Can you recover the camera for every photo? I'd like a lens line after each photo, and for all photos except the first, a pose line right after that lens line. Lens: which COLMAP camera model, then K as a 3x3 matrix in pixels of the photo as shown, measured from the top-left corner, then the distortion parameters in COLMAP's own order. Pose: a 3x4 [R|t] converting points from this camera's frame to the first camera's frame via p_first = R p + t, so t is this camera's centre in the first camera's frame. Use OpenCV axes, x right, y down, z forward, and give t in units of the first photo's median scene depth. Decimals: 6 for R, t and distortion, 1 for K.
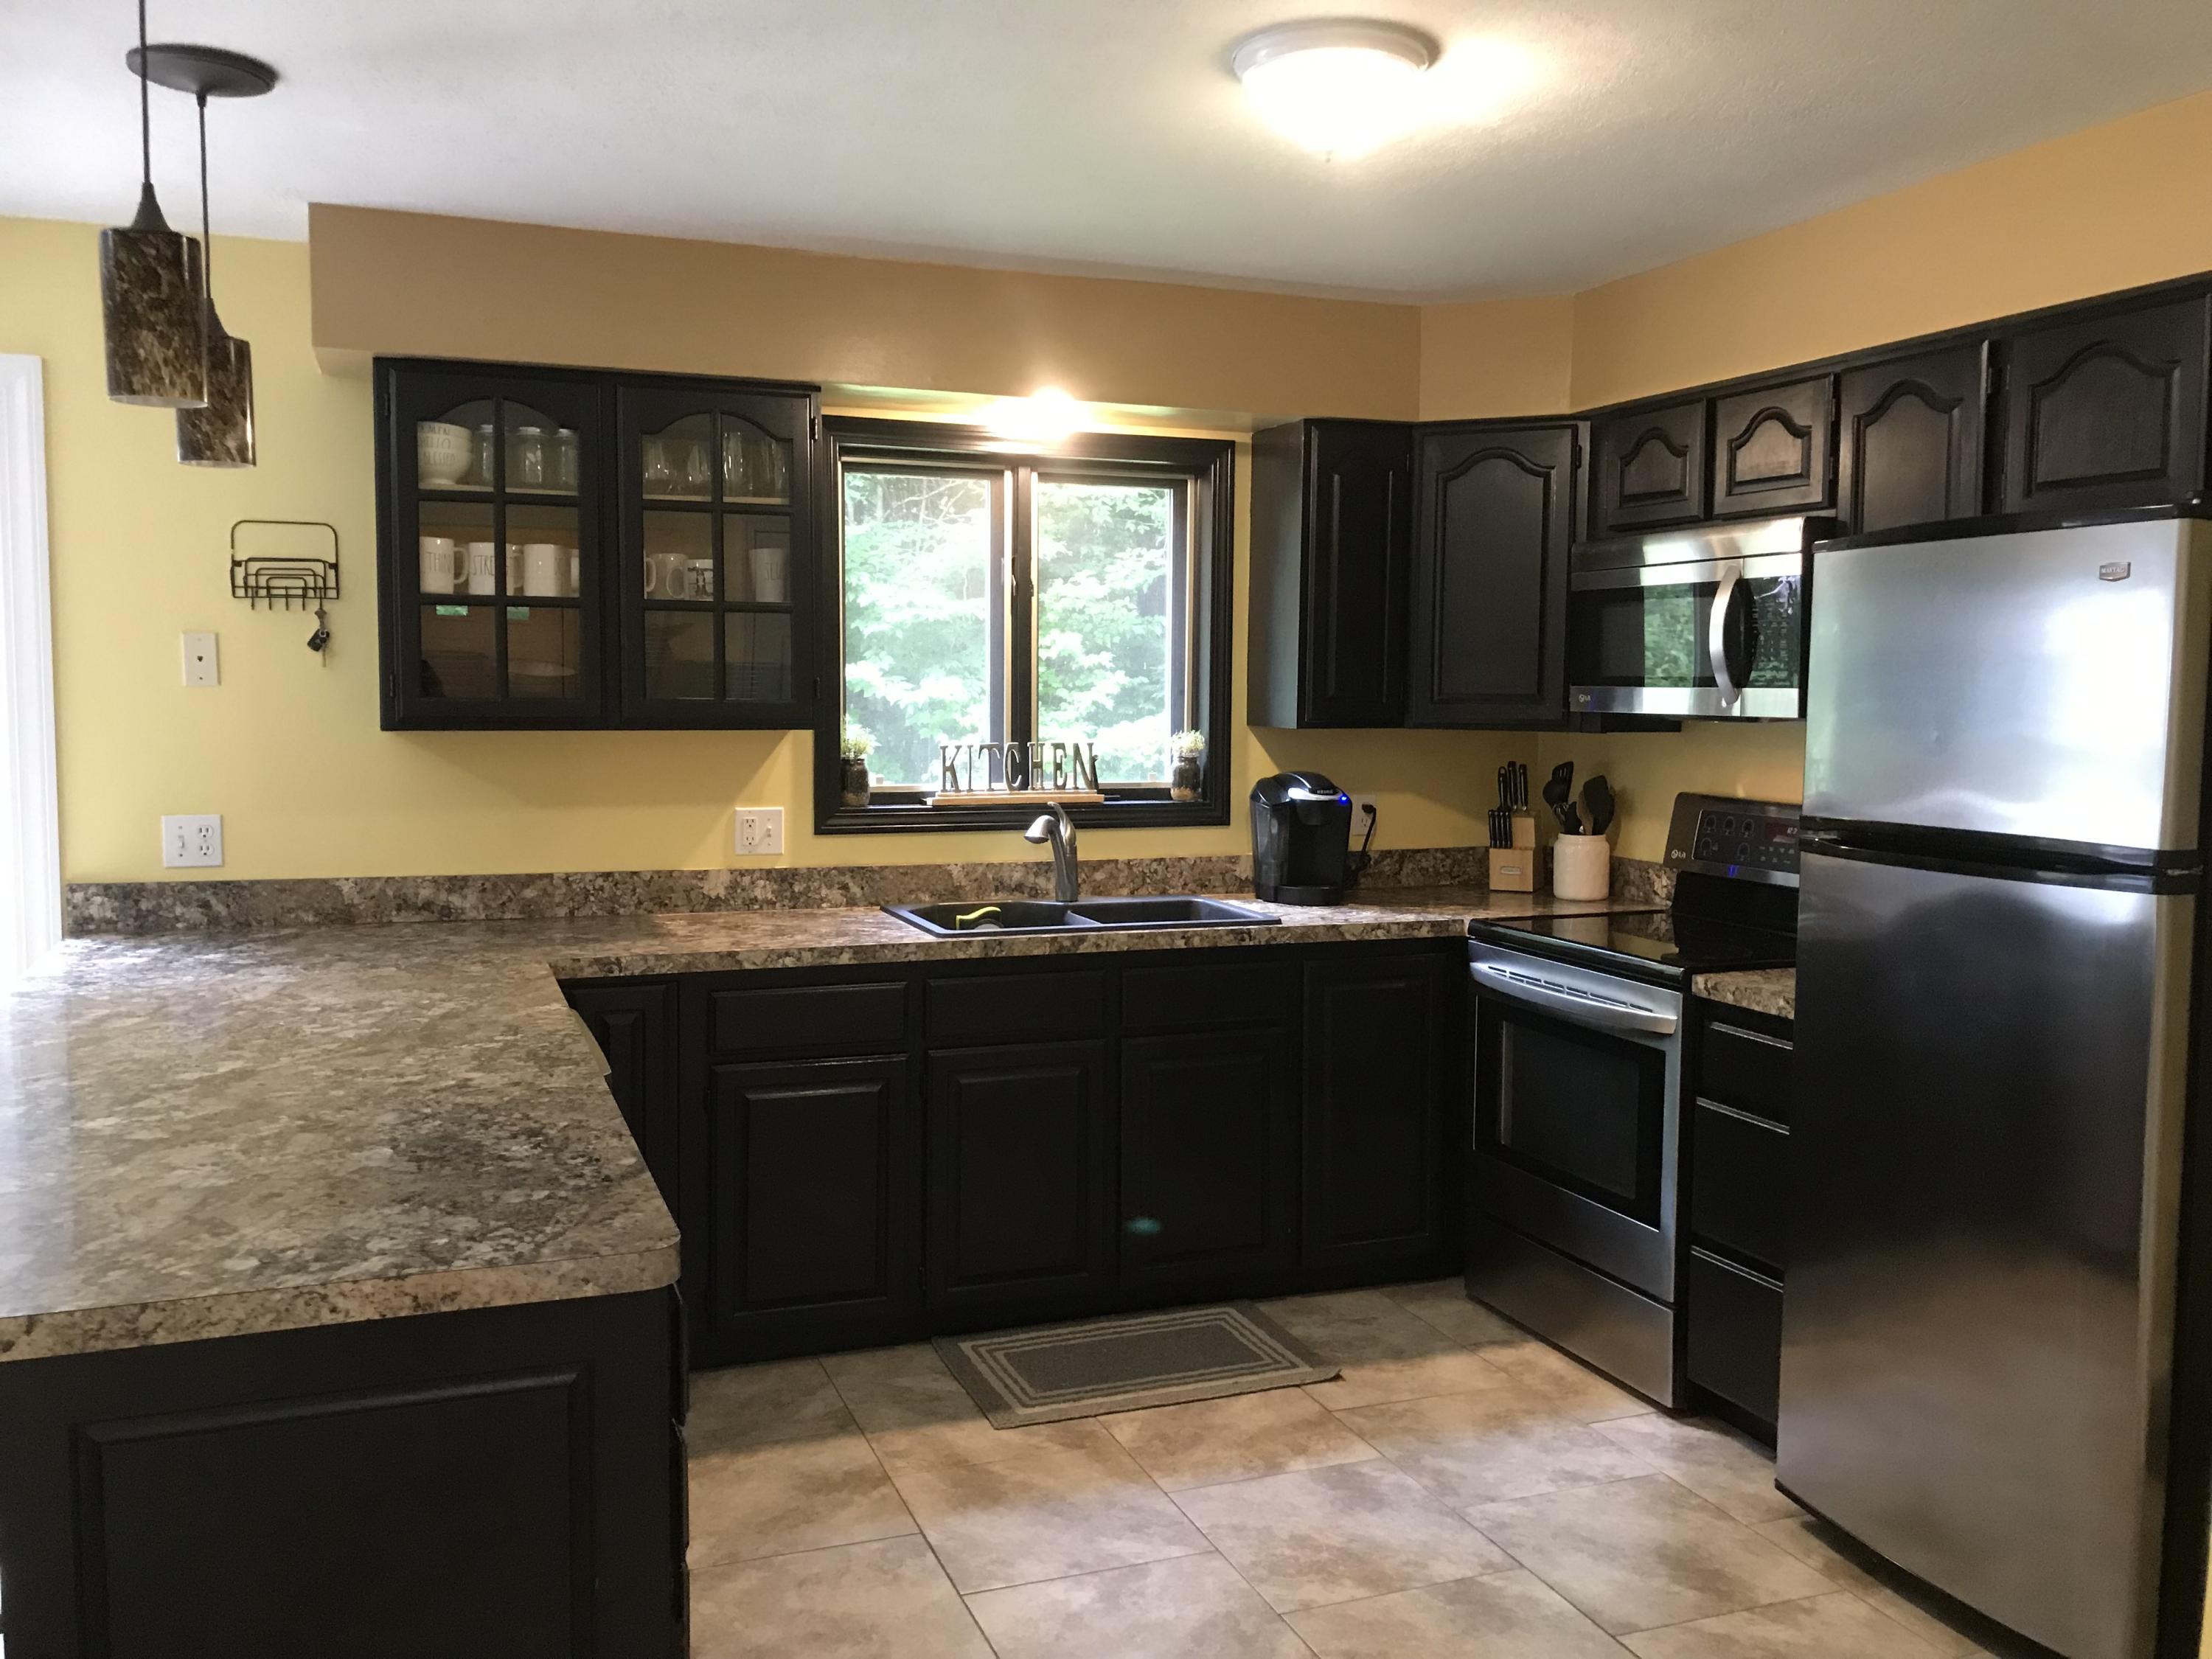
lens RADIAL K [[1795.7, 0, 1105.5], [0, 1795.7, 831.1], [0, 0, 1]] dist [0.041372, -0.060254]
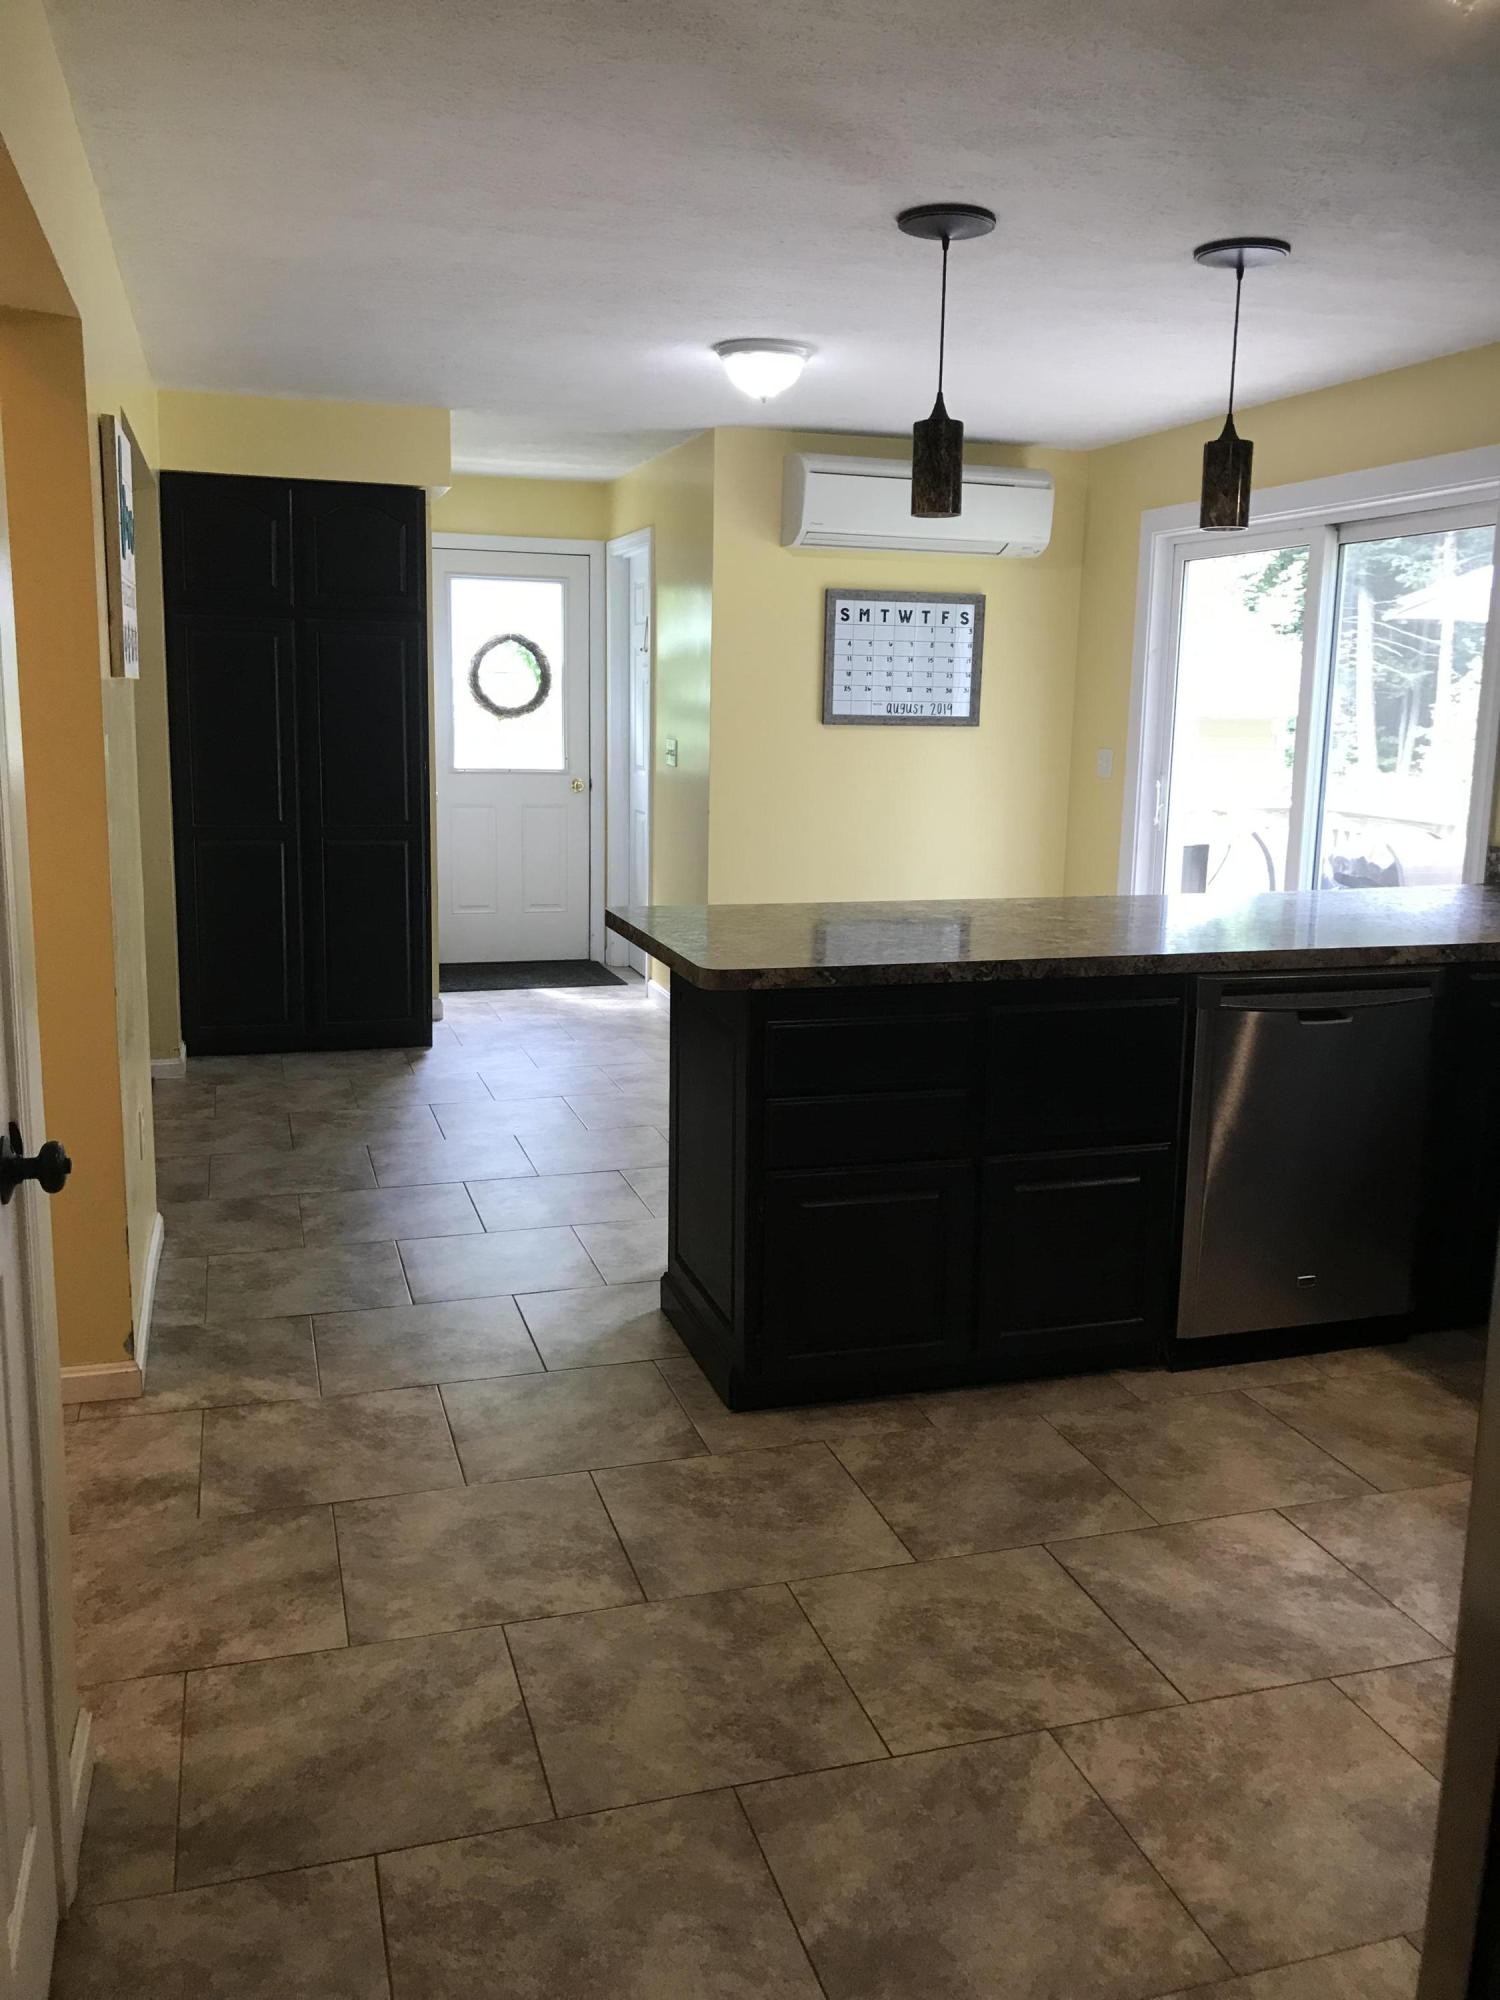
lens RADIAL K [[1623.6, 0, 753.8], [0, 1623.6, 995.2], [0, 0, 1]] dist [0.041372, -0.060254]
pose [[-0.055343, 0.183405, -0.981478, 0.646808], [-0.105998, 0.976351, 0.188424, -0.030826], [0.992825, 0.114462, -0.034594, 0.506385]]
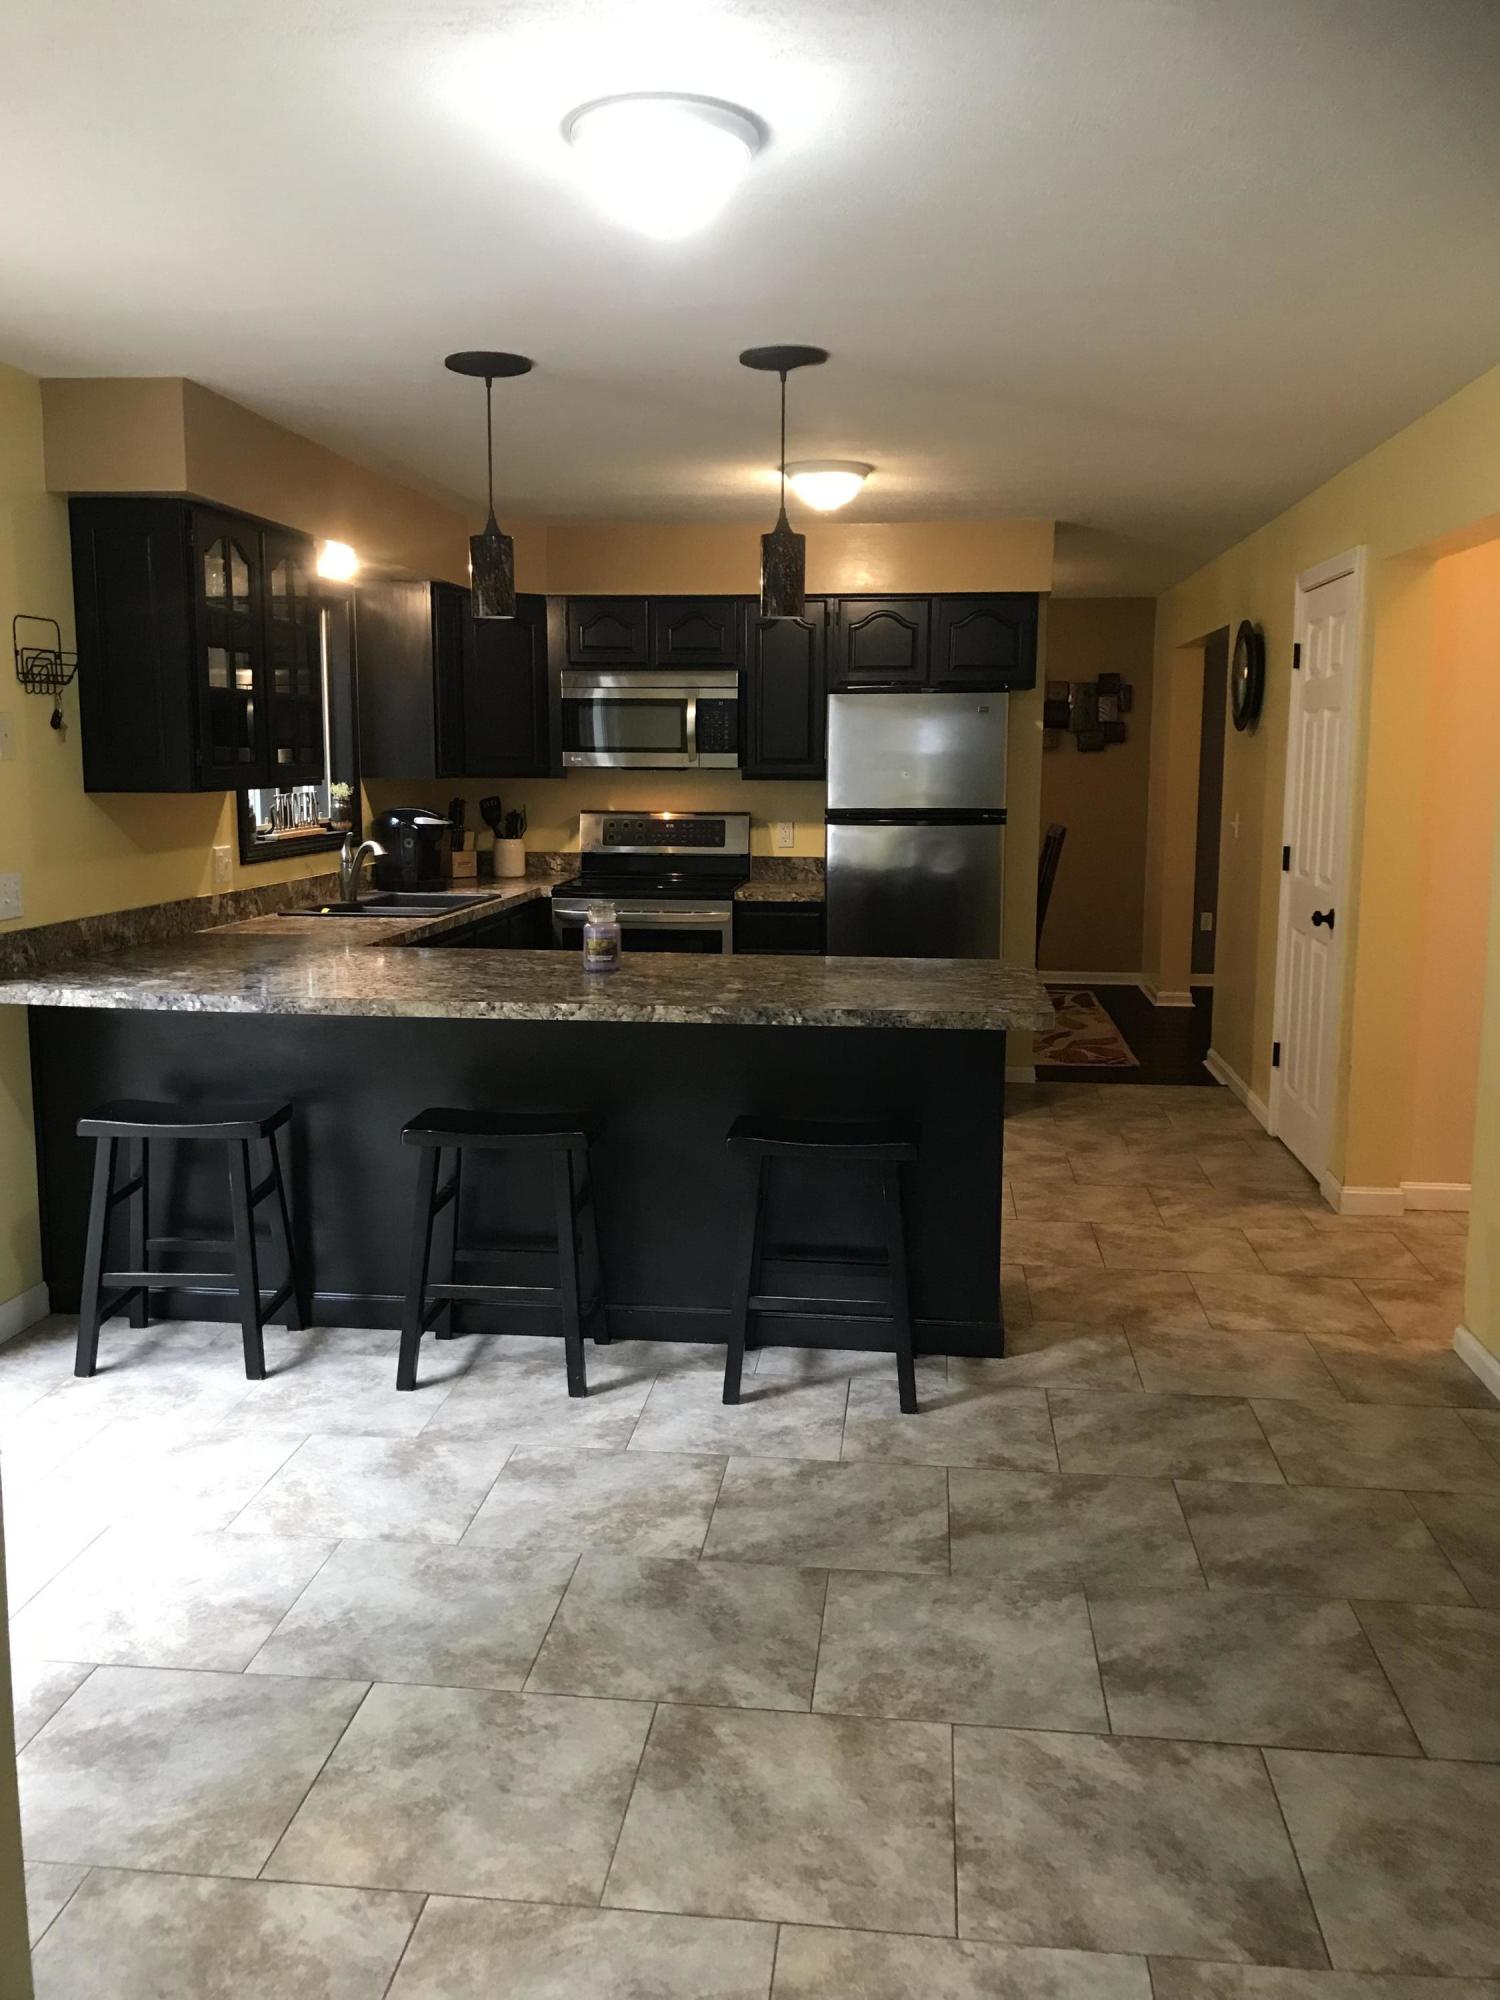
lens RADIAL K [[1623.6, 0, 747.1], [0, 1623.6, 994.1], [0, 0, 1]] dist [0.041372, -0.060254]
pose [[0.452946, -0.138106, 0.880776, -1.217014], [0.072113, 0.990367, 0.118205, -0.021628], [-0.888617, 0.009975, 0.458542, 0.109449]]
